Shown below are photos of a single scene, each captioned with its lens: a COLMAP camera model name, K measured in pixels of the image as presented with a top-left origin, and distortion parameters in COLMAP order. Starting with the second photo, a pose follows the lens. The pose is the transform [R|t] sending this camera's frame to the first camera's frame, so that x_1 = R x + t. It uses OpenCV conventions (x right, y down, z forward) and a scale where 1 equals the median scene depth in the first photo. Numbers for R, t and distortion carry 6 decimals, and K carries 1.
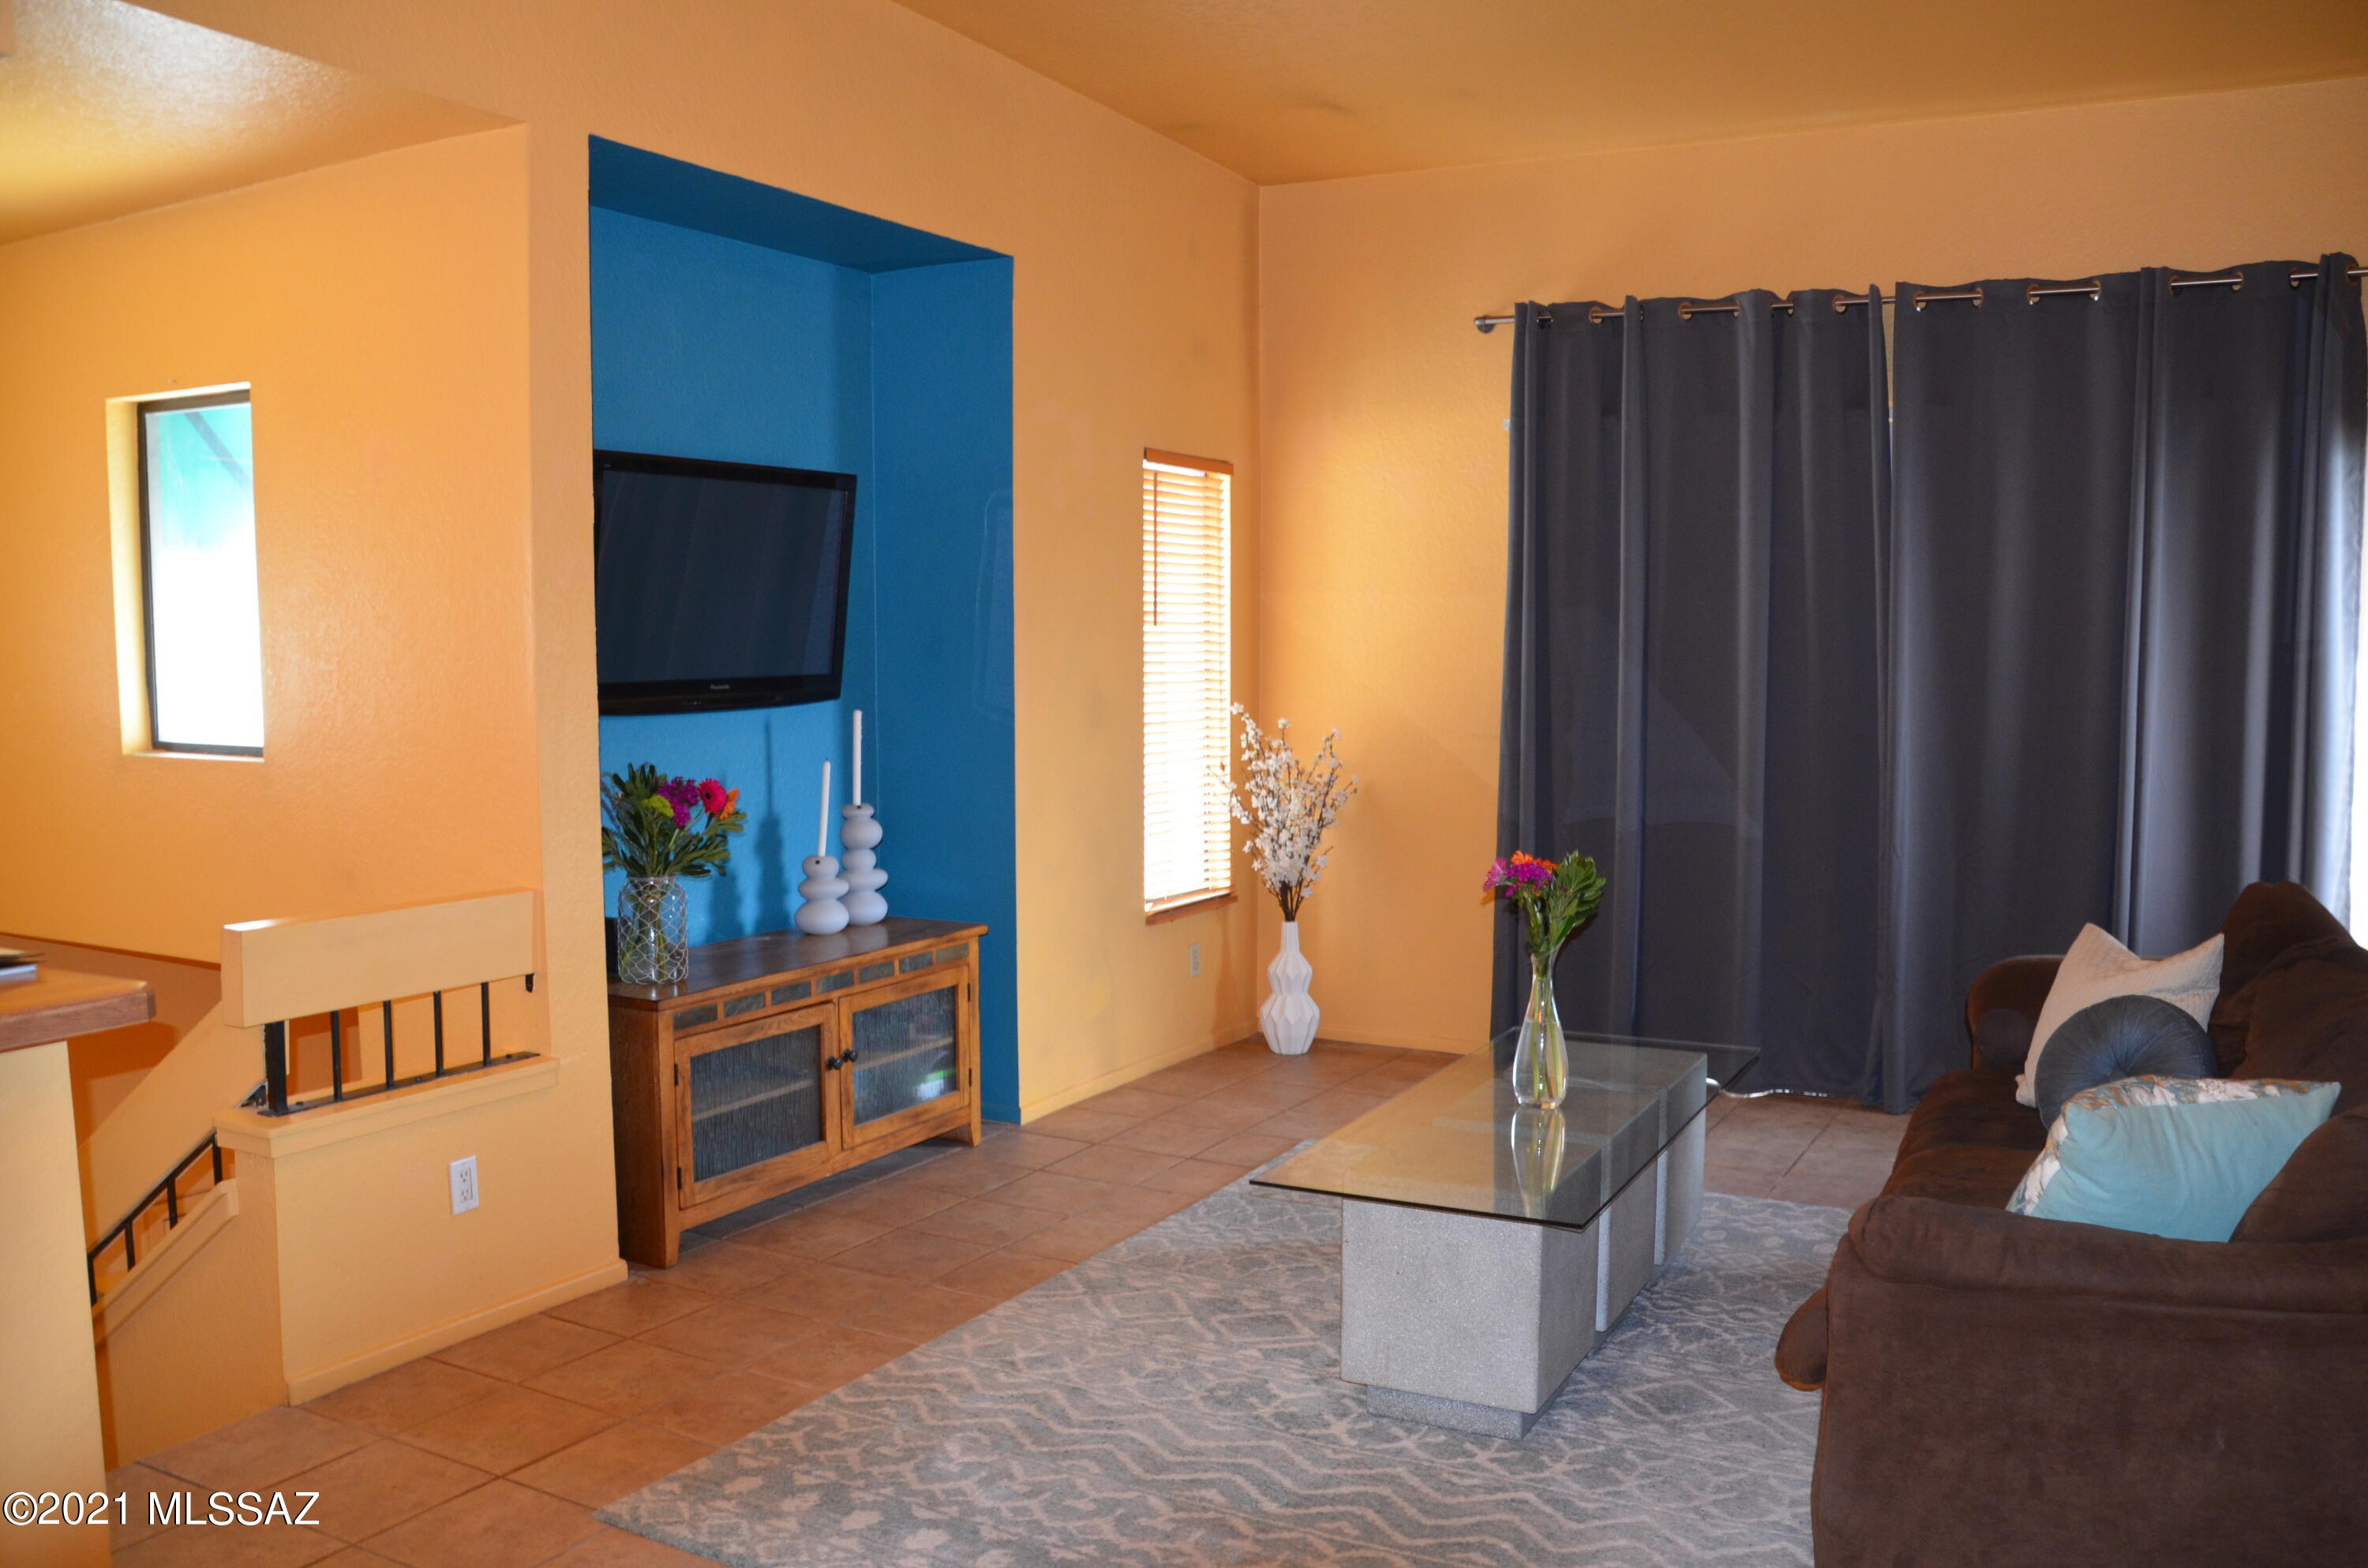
lens RADIAL K [[1929.5, 0, 1183.4], [0, 1929.5, 825.5], [0, 0, 1]] dist [-0.154222, 0.107169]
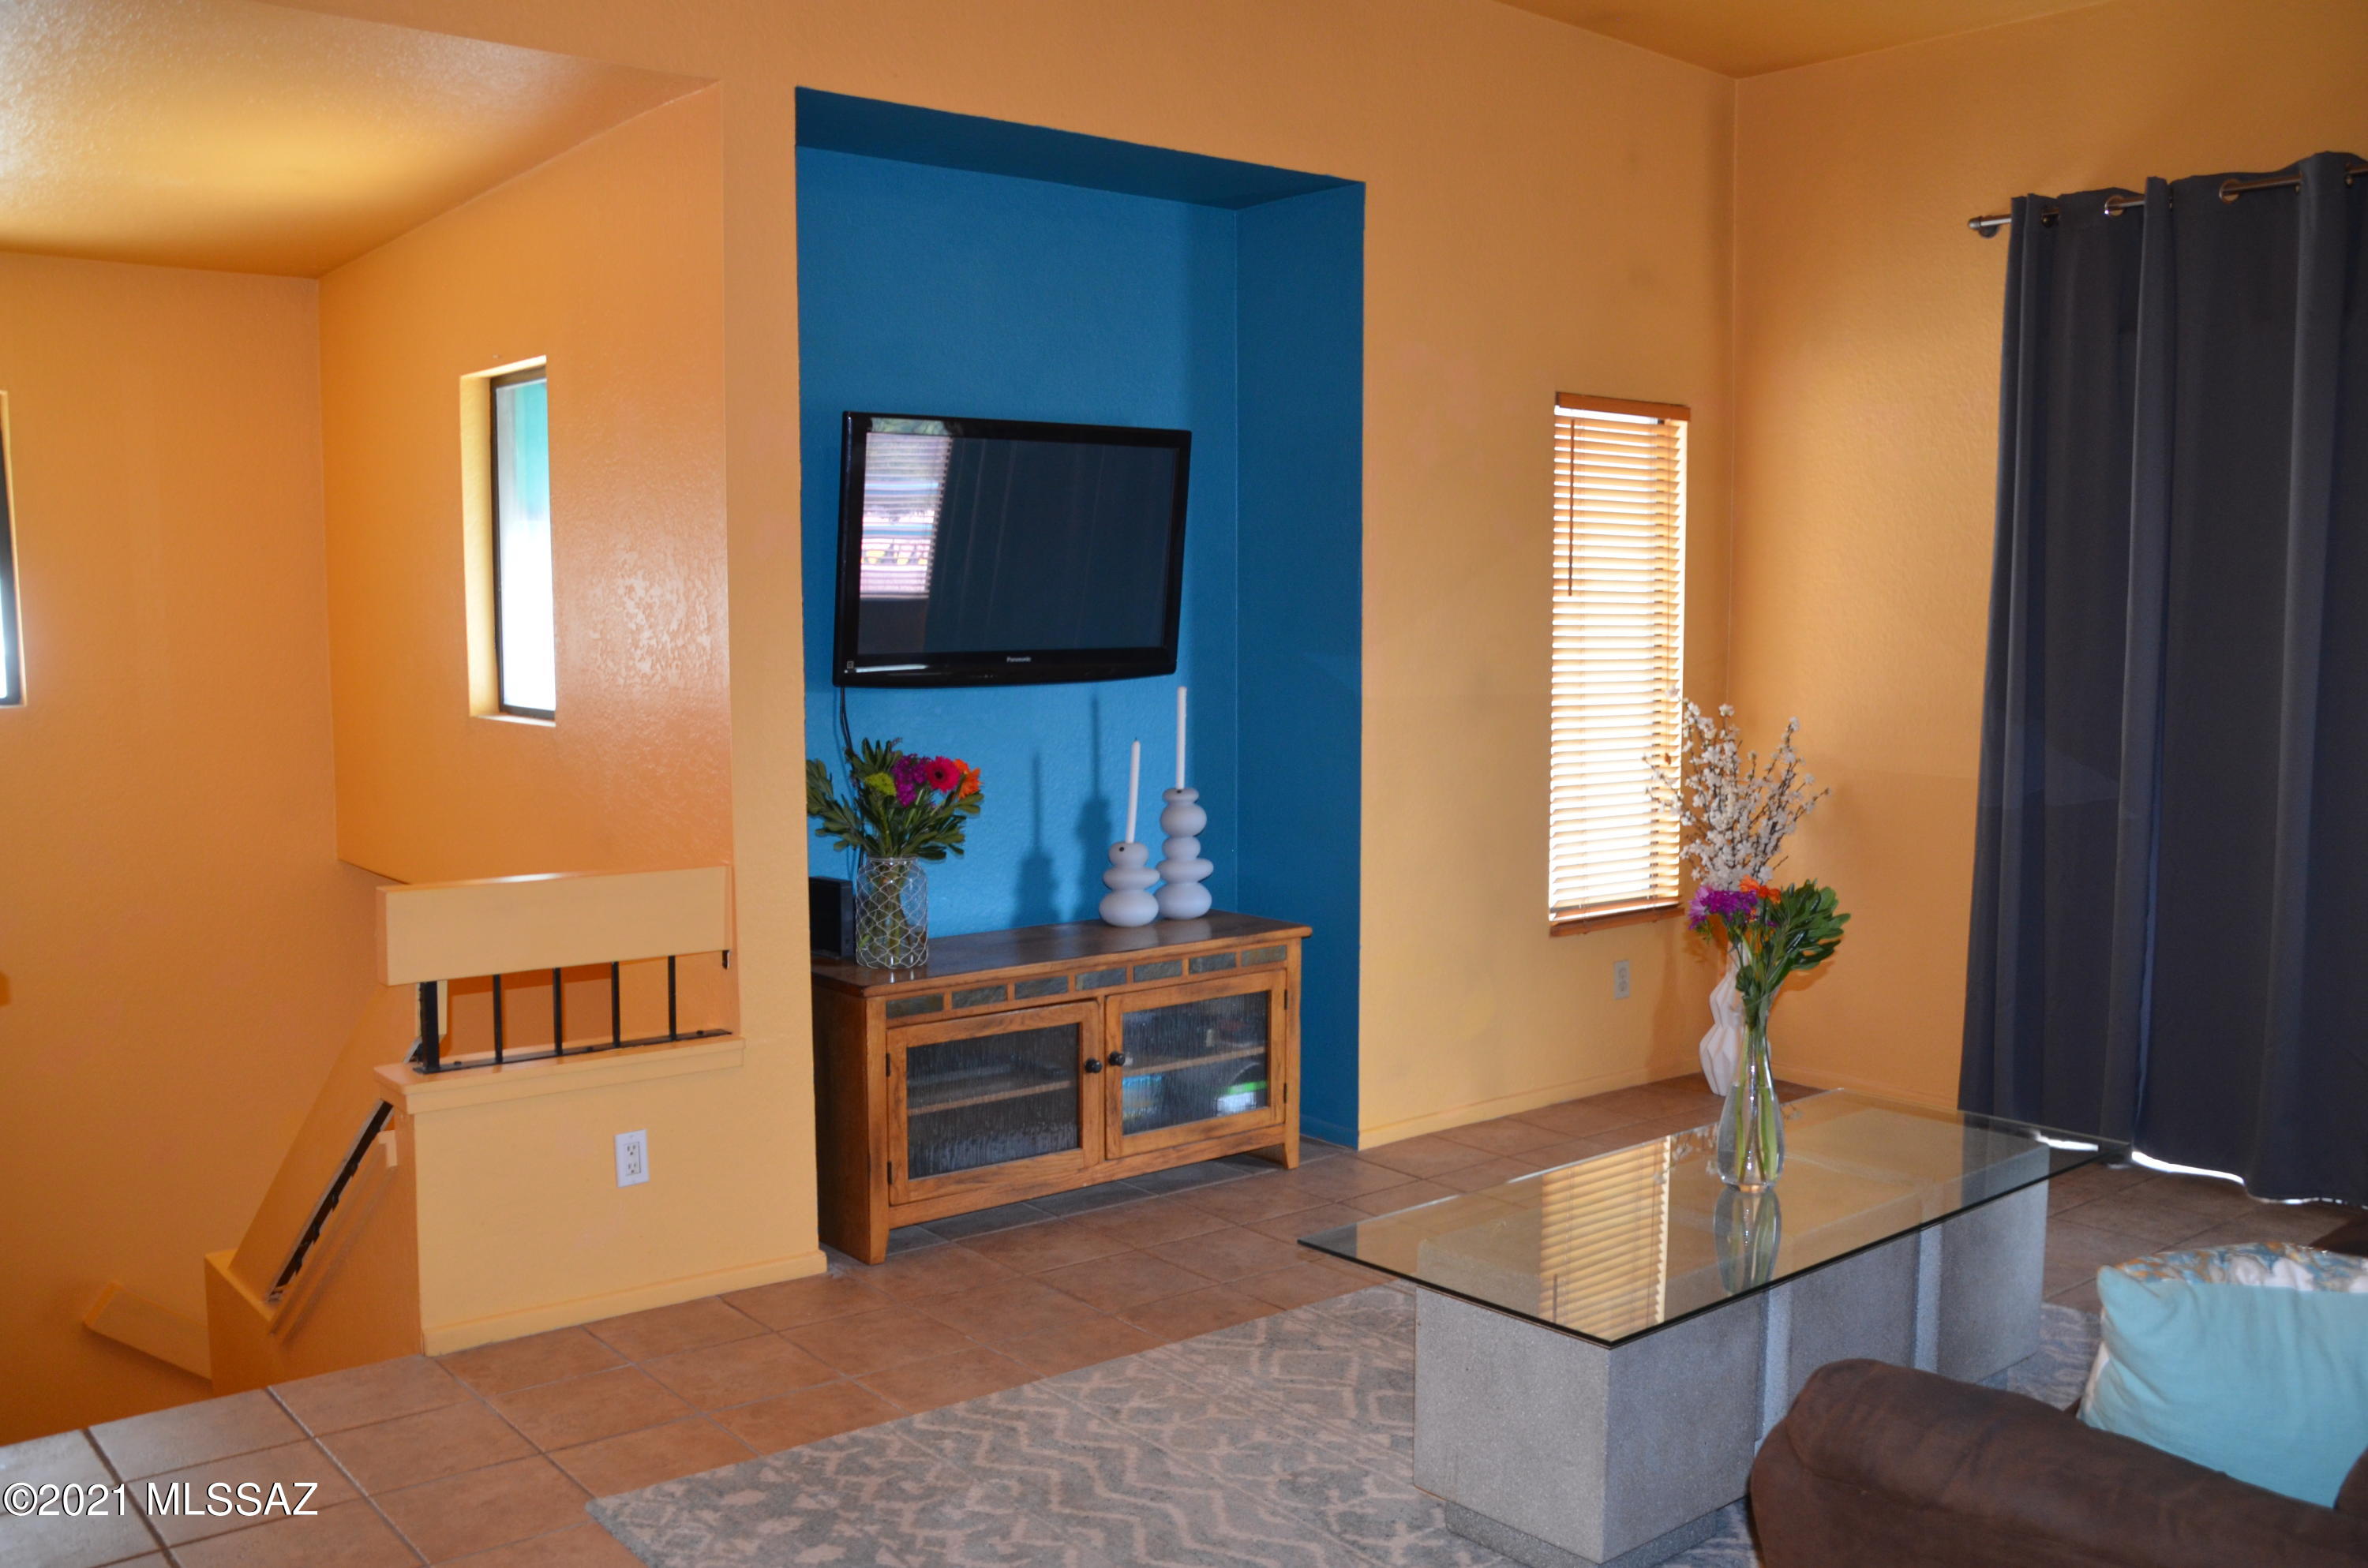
lens RADIAL K [[2085.3, 0, 1187.5], [0, 2085.3, 815.2], [0, 0, 1]] dist [-0.130264, 0.157325]
pose [[0.926847, 0.038152, -0.373496, 0.233259], [-0.036407, 0.999268, 0.011727, -0.011106], [0.373670, 0.002729, 0.927558, 0.078572]]
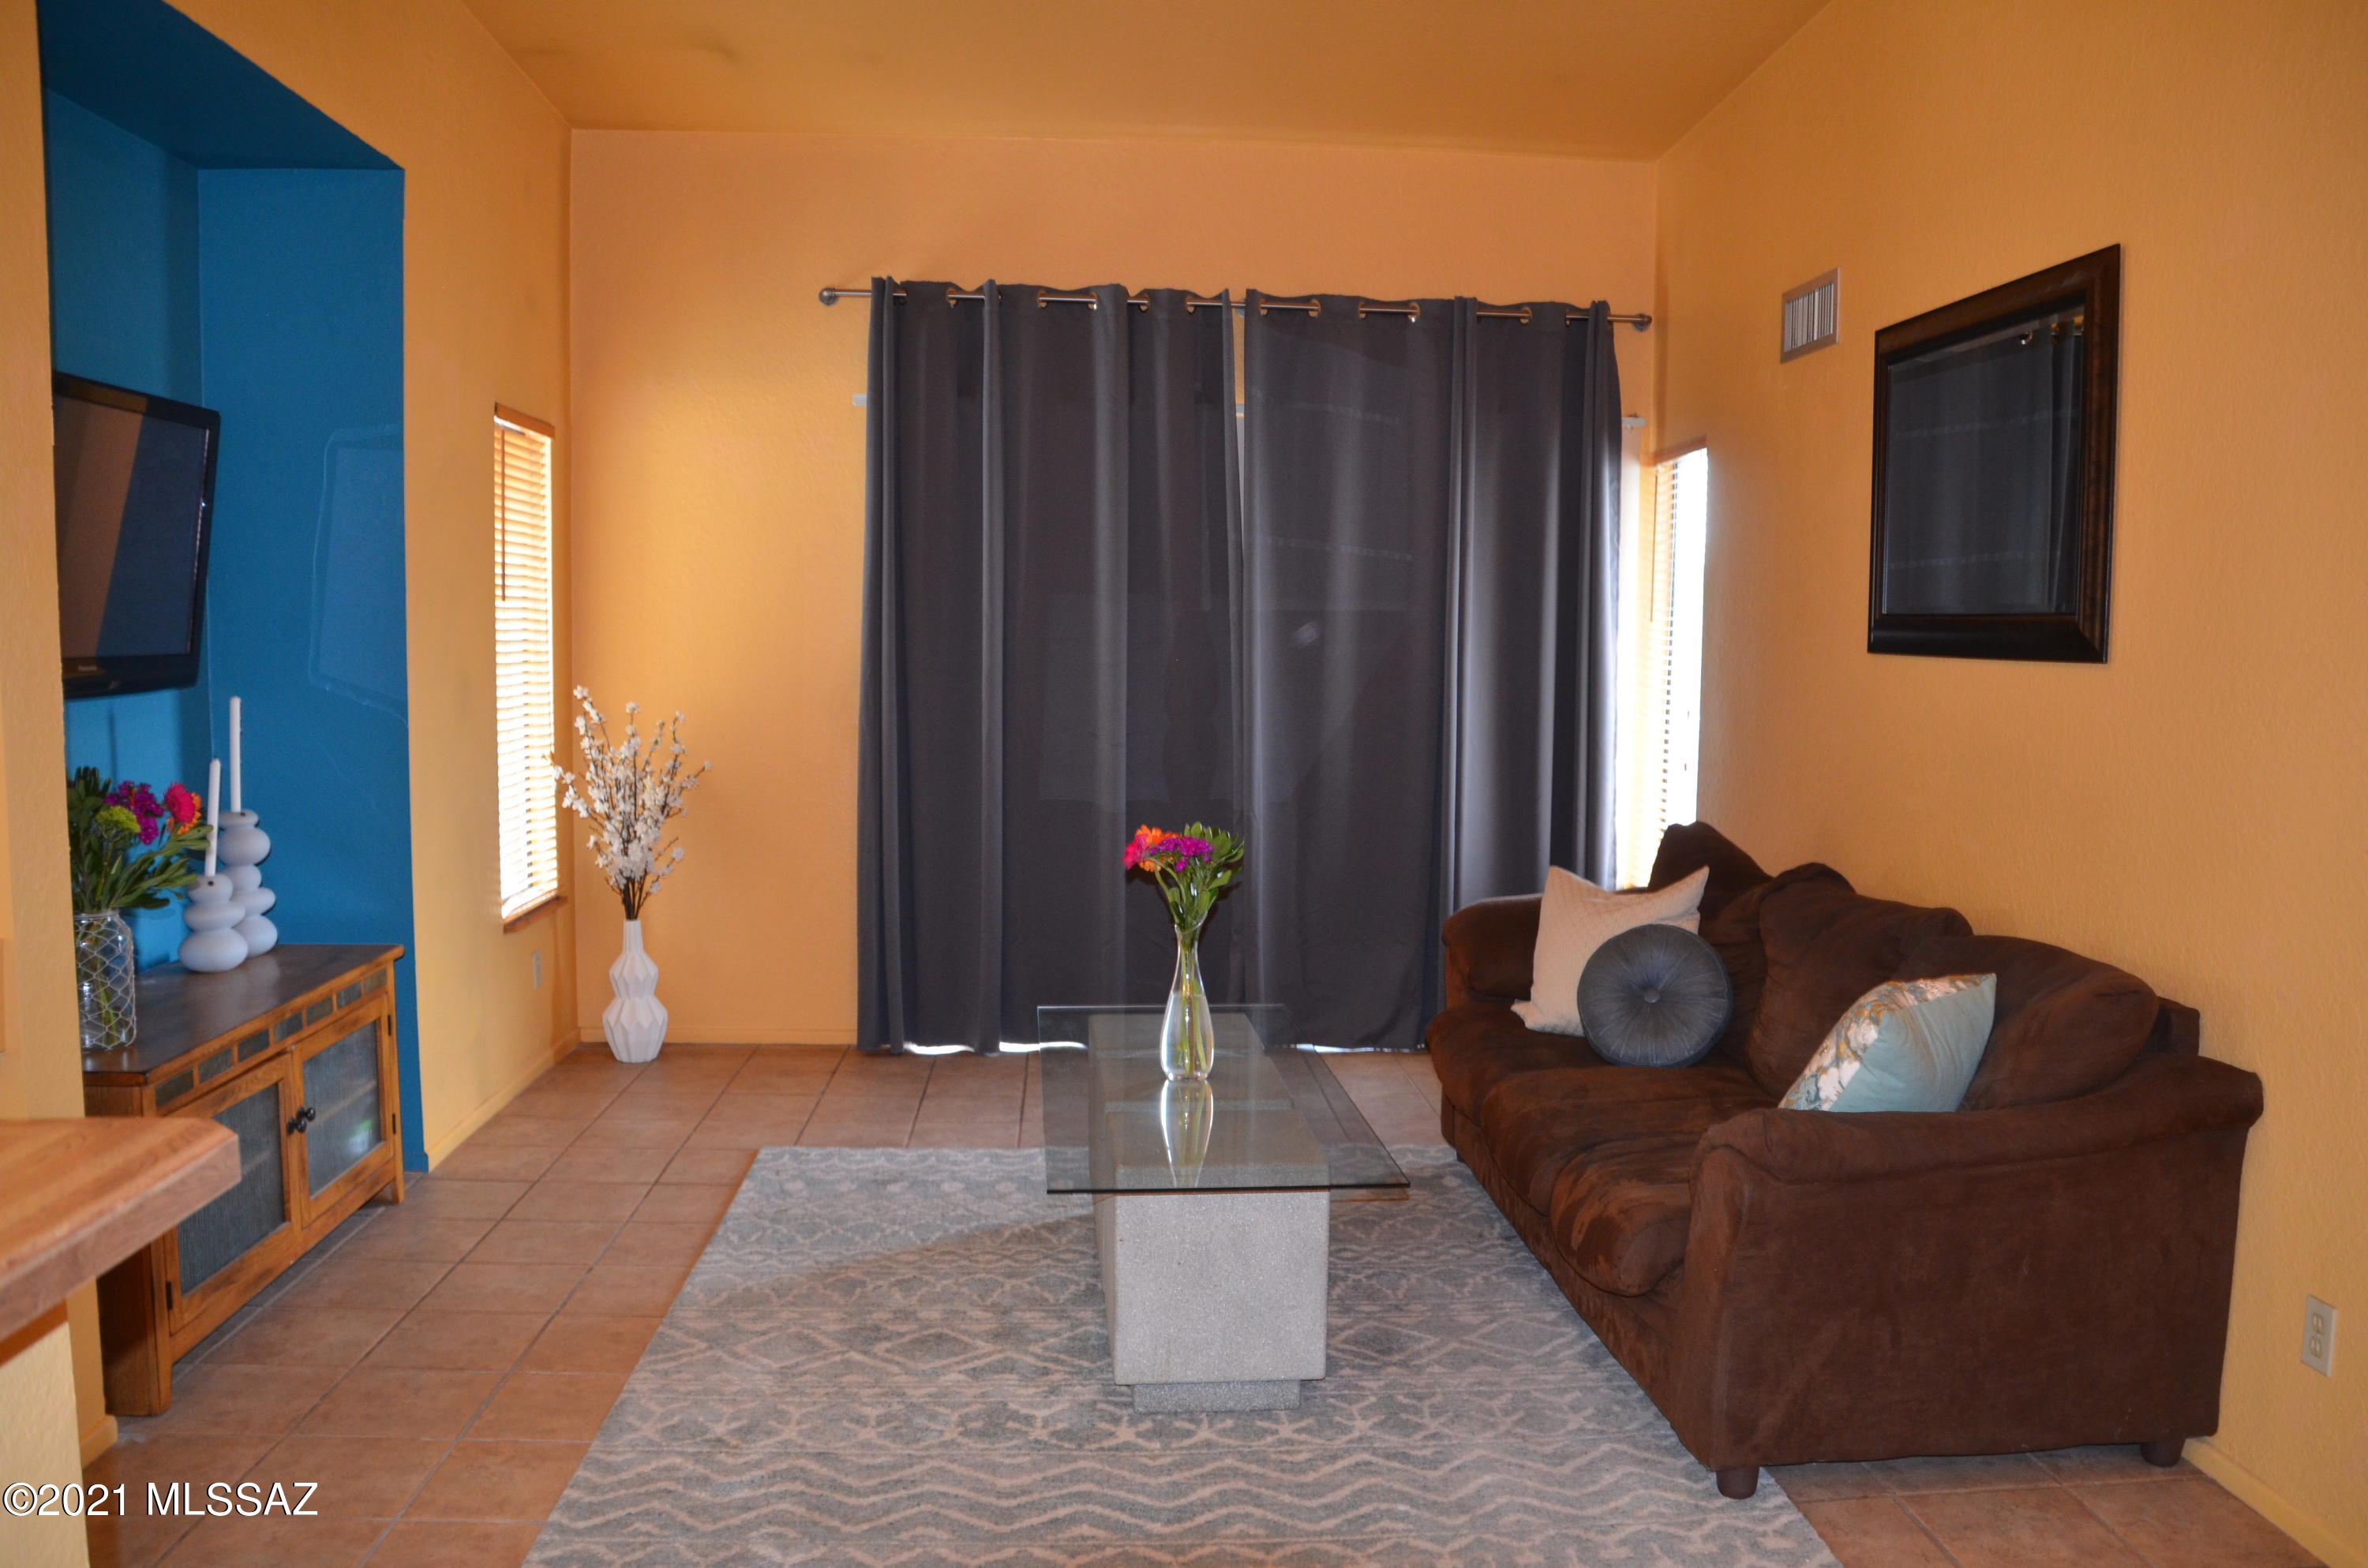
lens RADIAL K [[1861.8, 0, 1187.9], [0, 1861.8, 813.1], [0, 0, 1]] dist [-0.186236, 0.135167]
pose [[0.840540, -0.042558, 0.540075, -0.268676], [0.041295, 0.999042, 0.014456, -0.004864], [-0.540173, 0.010151, 0.841493, 0.149399]]
